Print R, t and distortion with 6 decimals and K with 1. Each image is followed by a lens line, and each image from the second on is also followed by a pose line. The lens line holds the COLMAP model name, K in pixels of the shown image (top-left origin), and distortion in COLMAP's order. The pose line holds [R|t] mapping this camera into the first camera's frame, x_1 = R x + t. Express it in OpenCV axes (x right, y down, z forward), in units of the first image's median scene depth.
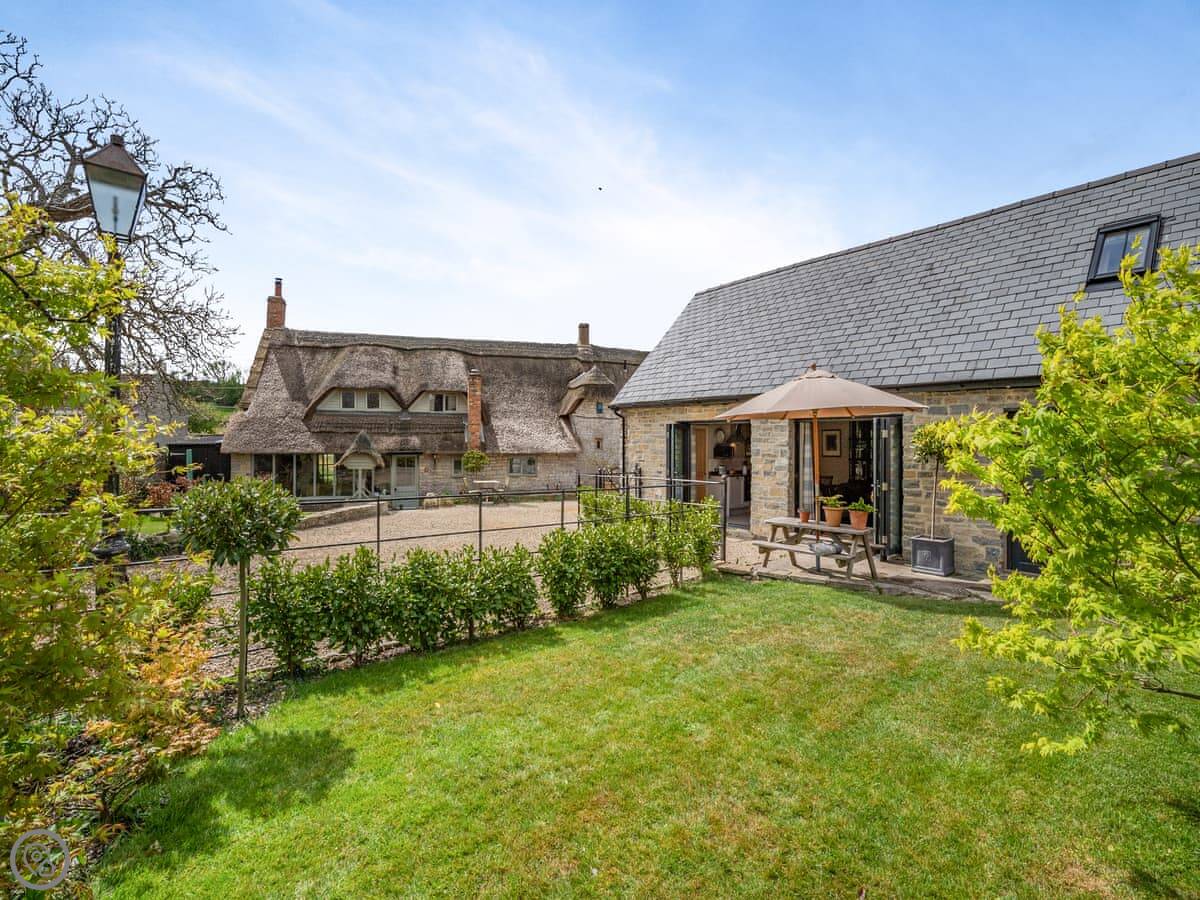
lens RADIAL K [[541.7, 0, 590.2], [0, 541.7, 438.8], [0, 0, 1]] dist [0.001954, -0.003291]
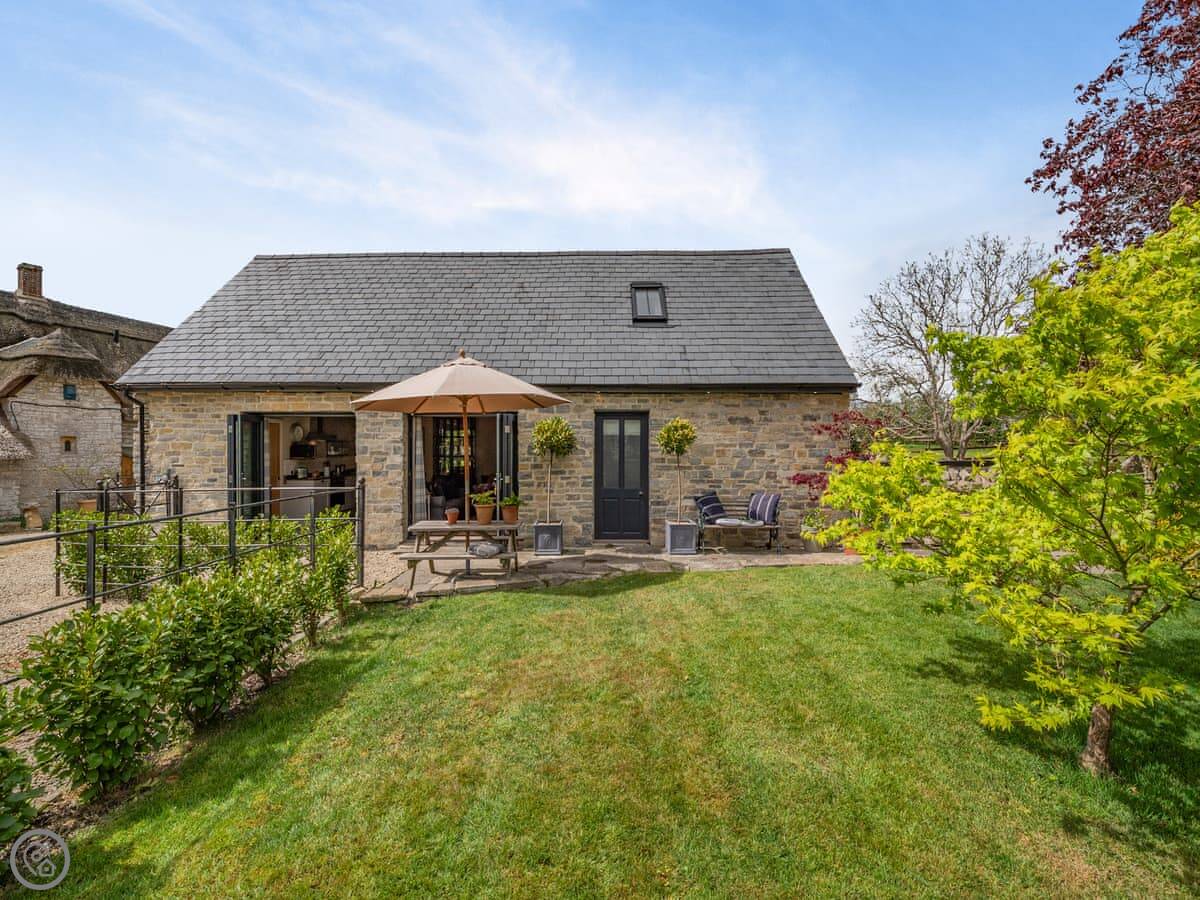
lens RADIAL K [[481.4, 0, 603.7], [0, 481.4, 443.6], [0, 0, 1]] dist [-0.003690, -0.003031]
pose [[0.632497, -0.006175, 0.774538, -0.050763], [0.001156, 0.999975, 0.007028, 0.010050], [-0.774562, -0.003550, 0.632488, 0.215630]]
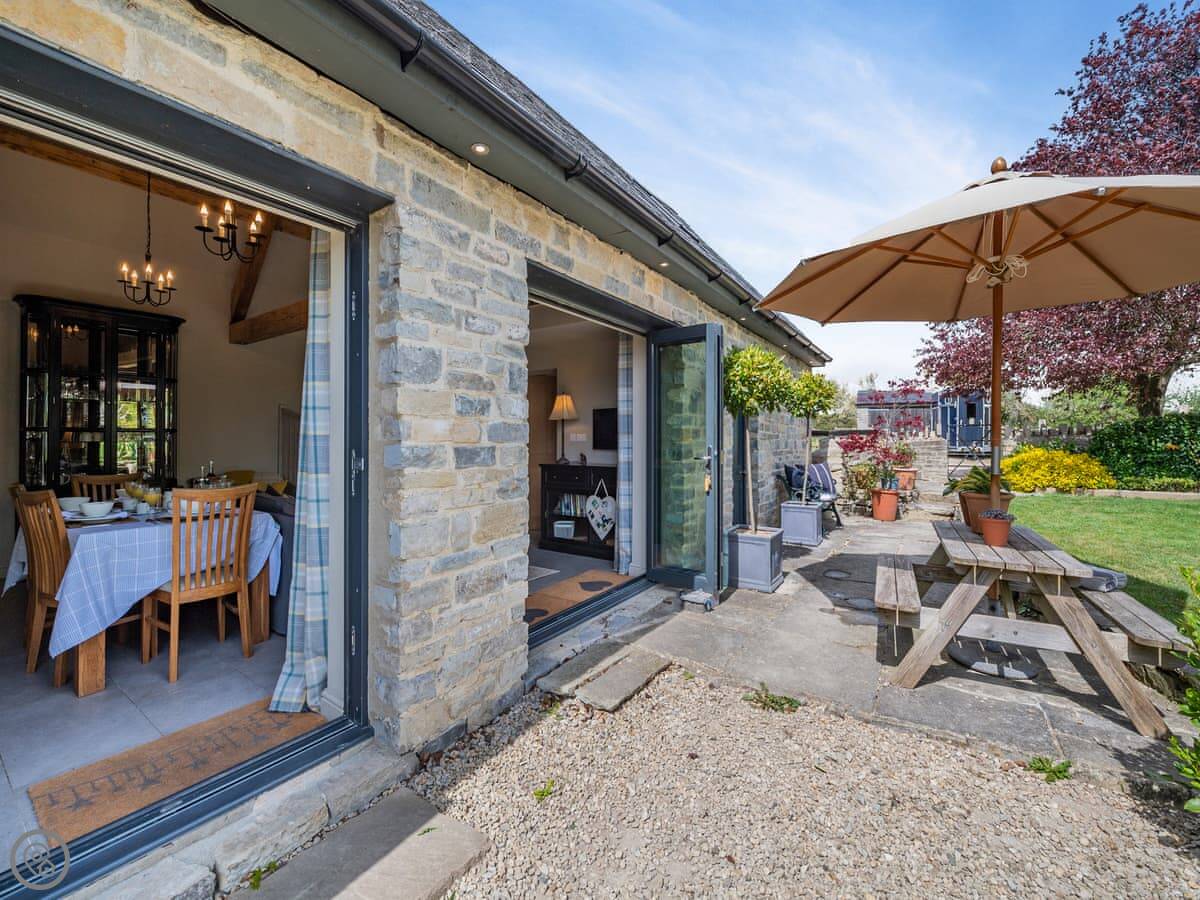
lens RADIAL K [[481.4, 0, 602.6], [0, 481.4, 439.7], [0, 0, 1]] dist [-0.003690, -0.003031]
pose [[-0.330689, 0.001941, 0.943738, 0.105345], [0.003814, 0.999992, -0.000720, 0.058207], [-0.943732, 0.003361, -0.330694, 1.034374]]
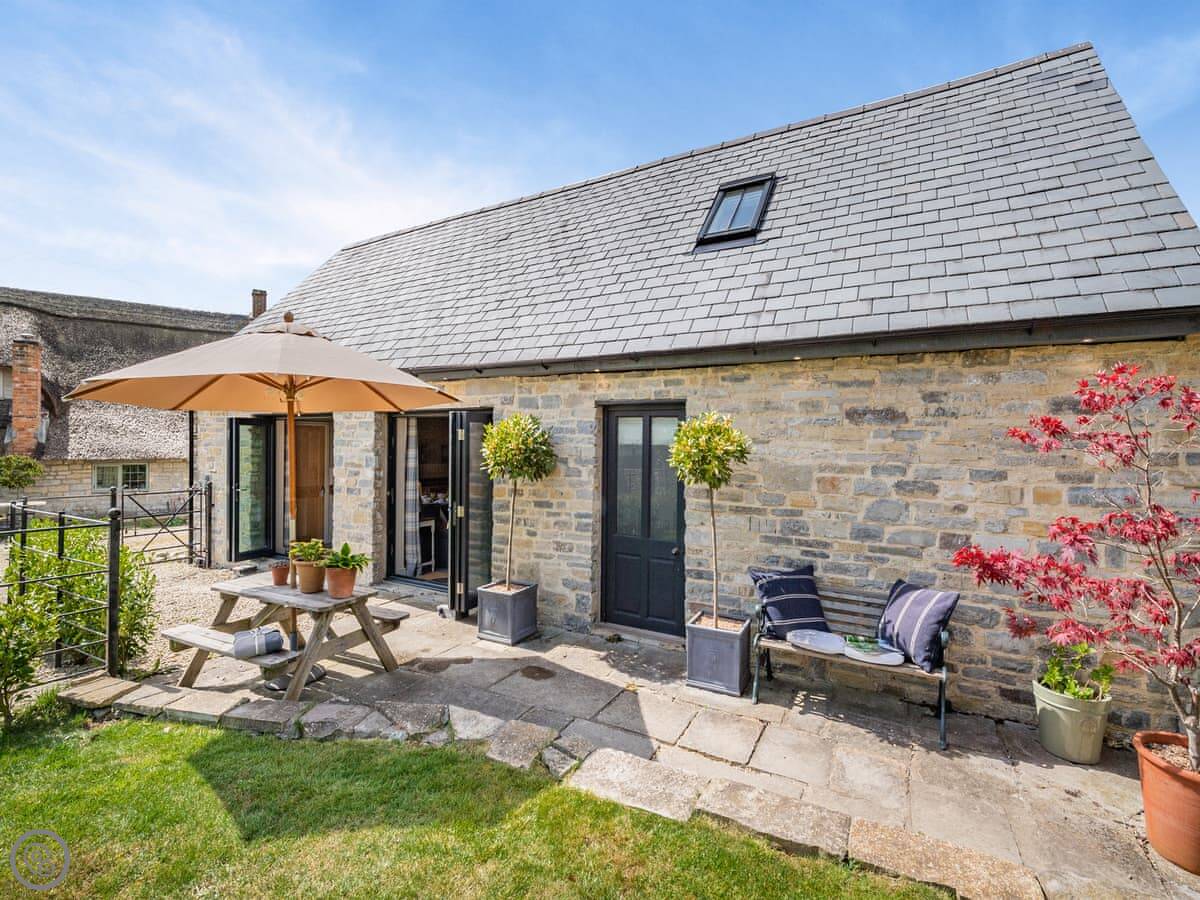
lens RADIAL K [[541.7, 0, 596.7], [0, 541.7, 441.1], [0, 0, 1]] dist [0.001954, -0.003291]
pose [[0.927265, 0.002243, 0.374398, 0.365917], [-0.004070, 0.999983, 0.004088, -0.003947], [-0.374383, -0.005314, 0.927259, 0.244069]]
